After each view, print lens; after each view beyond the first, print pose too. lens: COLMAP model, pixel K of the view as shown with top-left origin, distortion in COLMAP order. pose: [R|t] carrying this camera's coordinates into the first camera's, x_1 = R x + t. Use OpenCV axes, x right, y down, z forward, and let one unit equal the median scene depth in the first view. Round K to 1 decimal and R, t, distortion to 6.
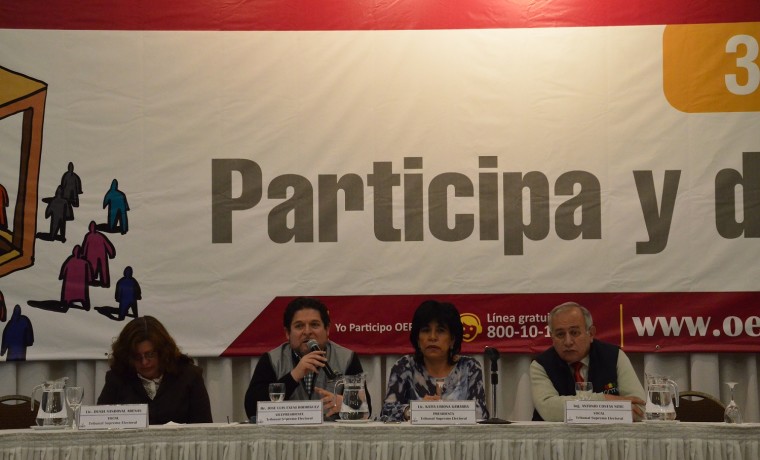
lens RADIAL K [[1562.7, 0, 380.0], [0, 1562.7, 230.0], [0, 0, 1]] dist [0.400962, 0.339797]
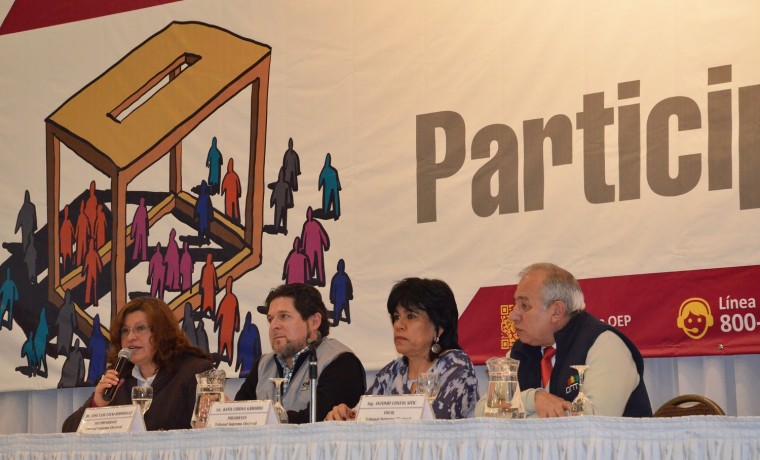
lens RADIAL K [[2242.4, 0, 380.0], [0, 2242.4, 230.0], [0, 0, 1]] dist [0.717018, 1.041329]
pose [[0.727660, -0.070188, -0.682337, 0.637783], [0.061121, 0.997429, -0.037418, 0.052124], [0.683209, -0.014478, 0.730079, 0.174189]]
